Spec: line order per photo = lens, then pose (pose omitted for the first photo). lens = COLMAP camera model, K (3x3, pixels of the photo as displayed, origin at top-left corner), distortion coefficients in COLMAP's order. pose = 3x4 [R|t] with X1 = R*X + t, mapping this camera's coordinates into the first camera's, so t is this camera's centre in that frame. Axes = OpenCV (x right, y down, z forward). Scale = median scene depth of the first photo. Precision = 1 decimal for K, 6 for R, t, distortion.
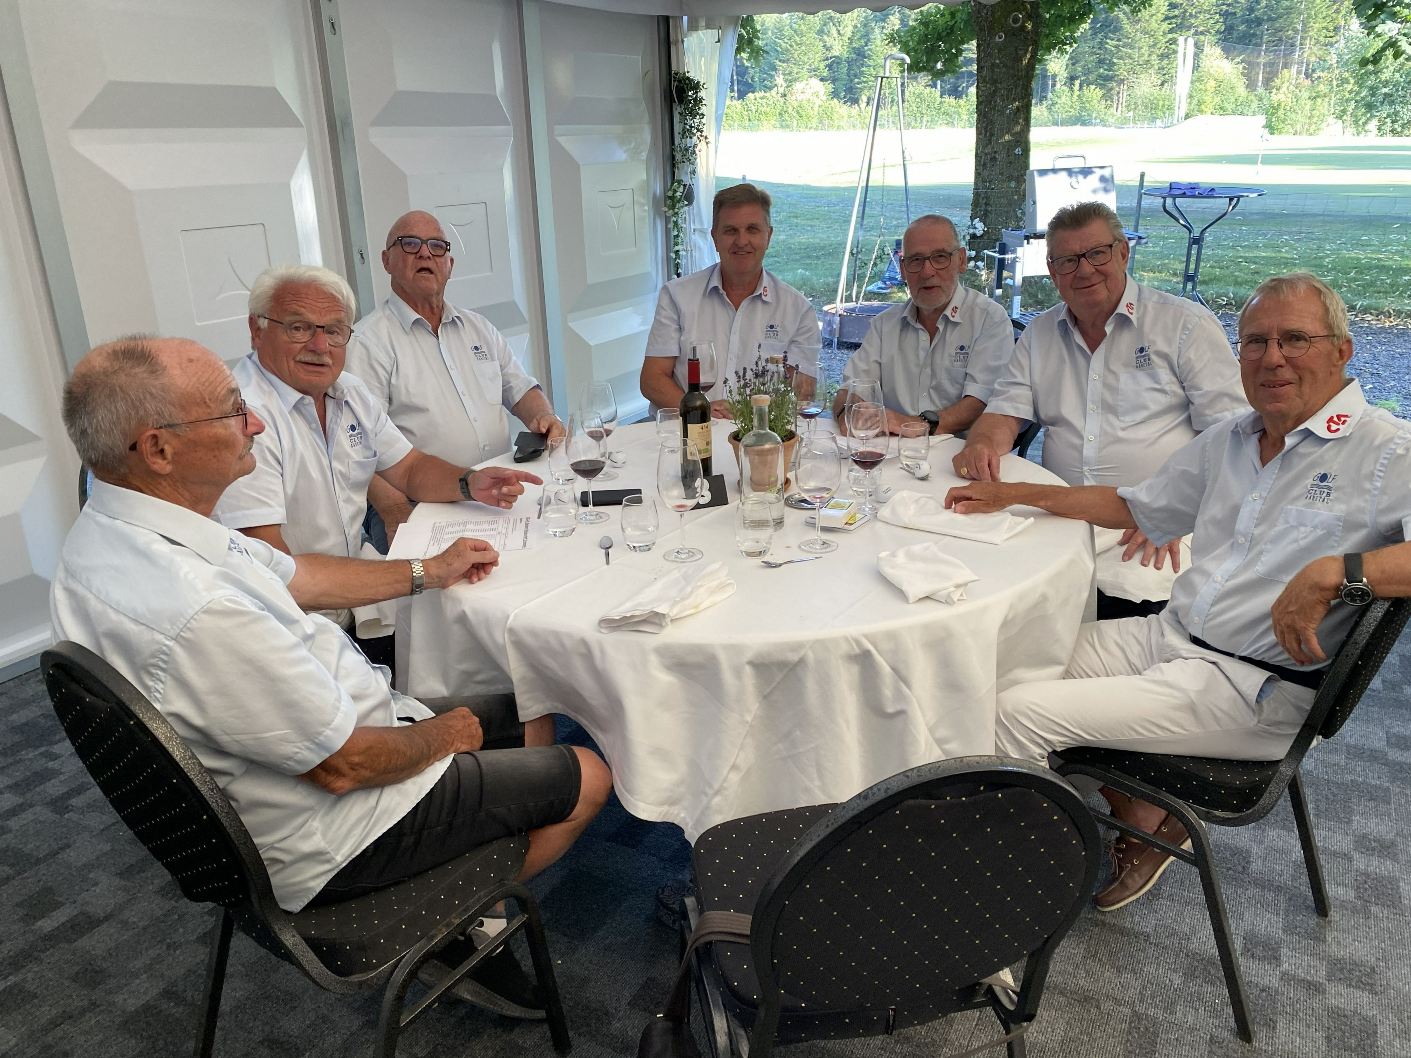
lens RADIAL K [[1035.9, 0, 679.0], [0, 1035.9, 515.3], [0, 0, 1]] dist [0.054587, -0.064405]
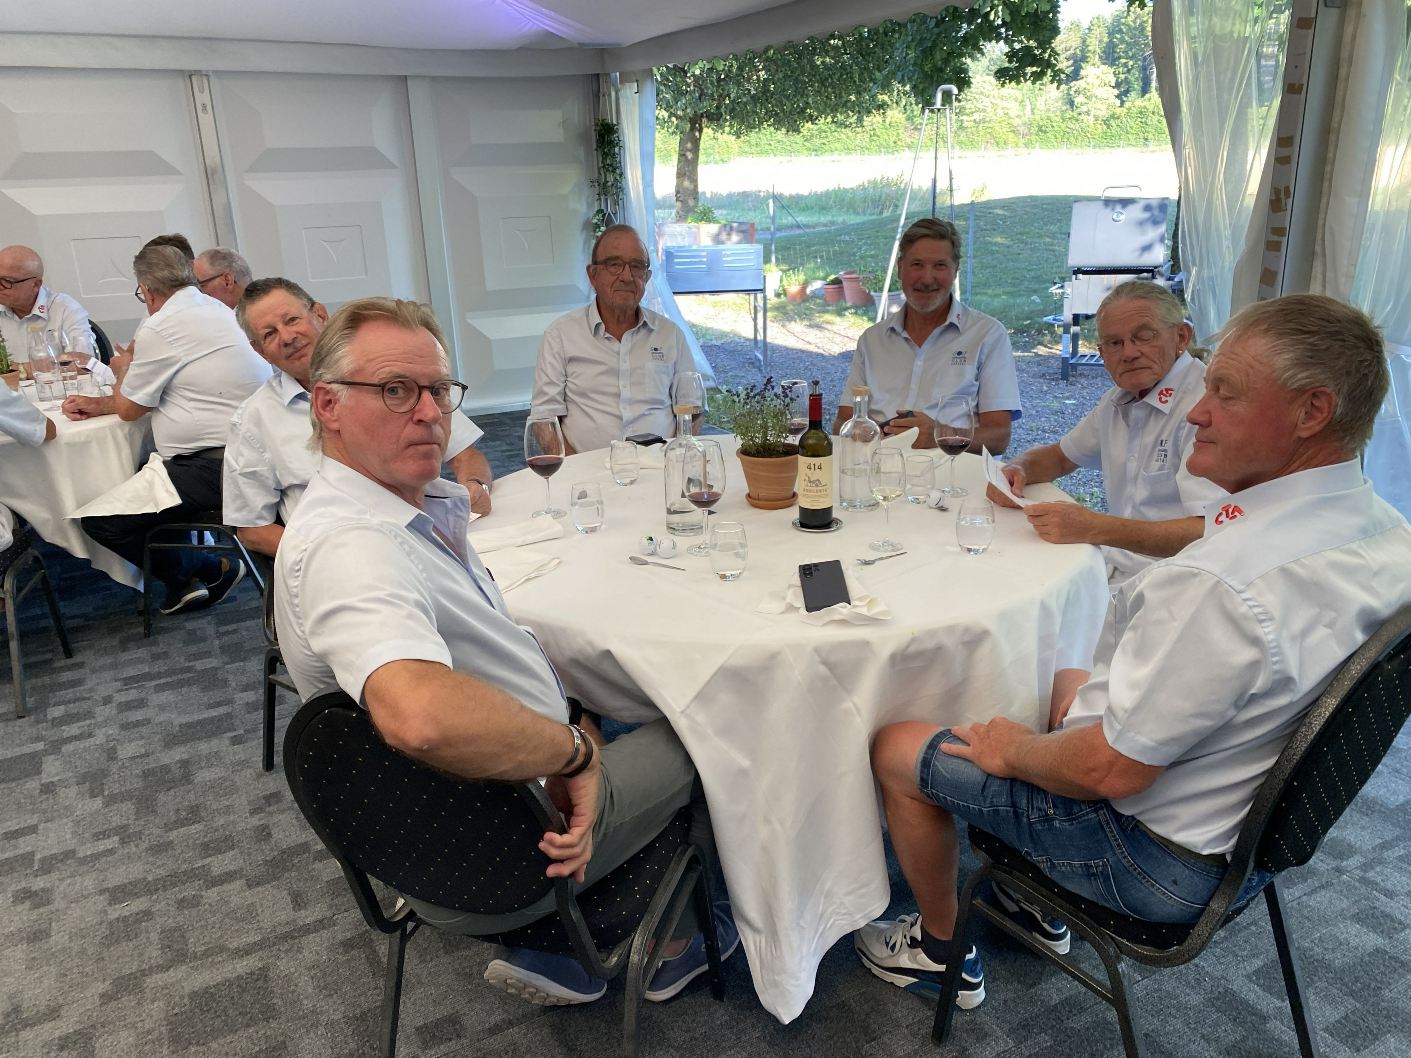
lens RADIAL K [[1055.6, 0, 705.5], [0, 1055.6, 529.0], [0, 0, 1]] dist [0.006467, -0.007602]
pose [[0.819069, 0.171072, -0.547596, 0.872928], [-0.177318, 0.983259, 0.041951, -0.039004], [0.545605, 0.062737, 0.835691, 0.096573]]
